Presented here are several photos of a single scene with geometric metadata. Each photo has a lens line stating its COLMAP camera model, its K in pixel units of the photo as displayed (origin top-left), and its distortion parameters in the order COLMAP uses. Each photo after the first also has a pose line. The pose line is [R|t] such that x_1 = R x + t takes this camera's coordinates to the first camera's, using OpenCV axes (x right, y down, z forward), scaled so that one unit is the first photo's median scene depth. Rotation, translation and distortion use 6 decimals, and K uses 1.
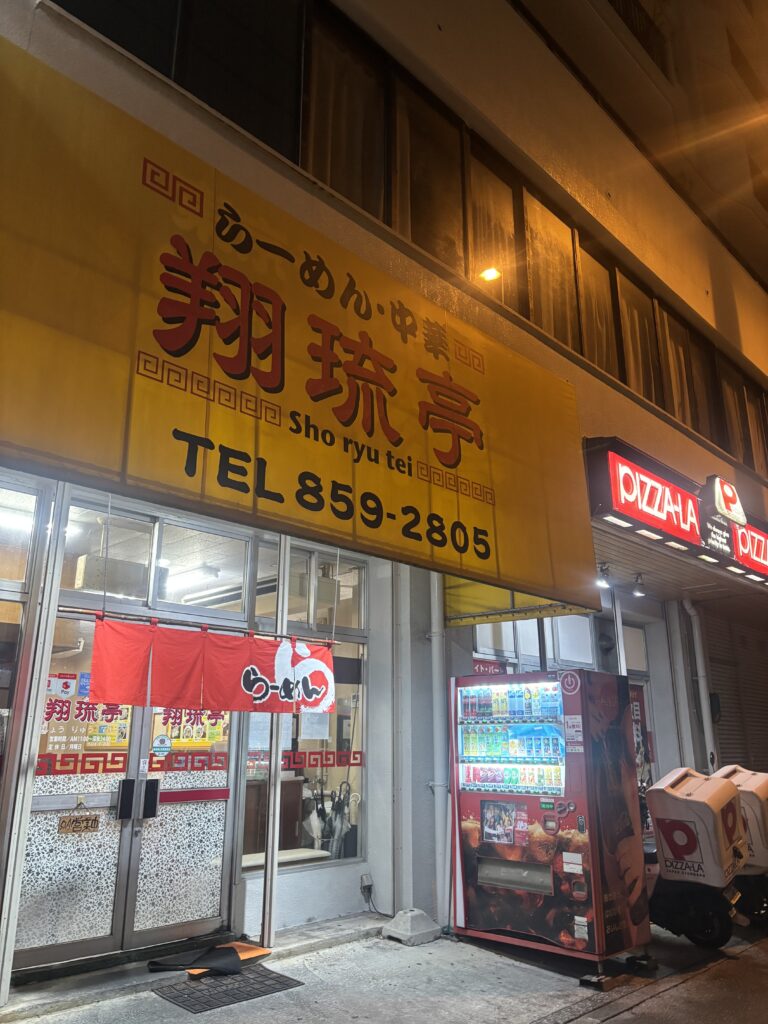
lens RADIAL K [[792.1, 0, 384.0], [0, 792.1, 512.0], [0, 0, 1]] dist [-0.070725, 0.152812]
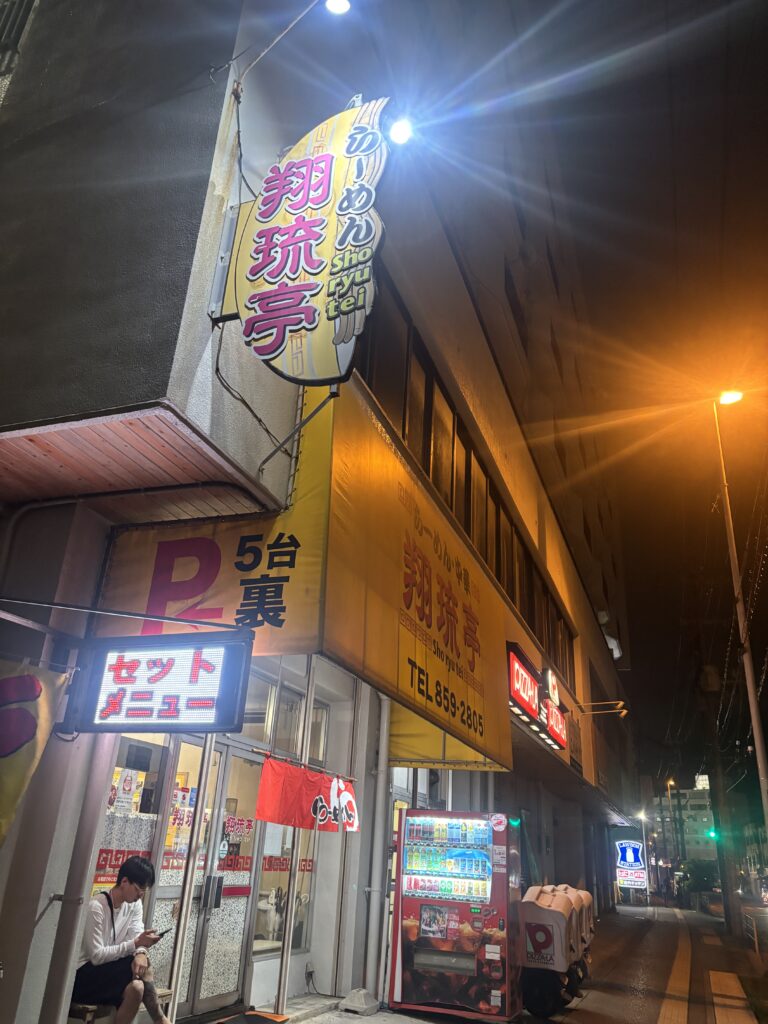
lens RADIAL K [[776.9, 0, 384.0], [0, 776.9, 512.0], [0, 0, 1]] dist [-0.000032, -0.000420]
pose [[0.917323, 0.211812, 0.337127, -0.557039], [-0.169493, 0.973938, -0.150722, -0.089299], [-0.360266, 0.081120, 0.929316, -0.306065]]
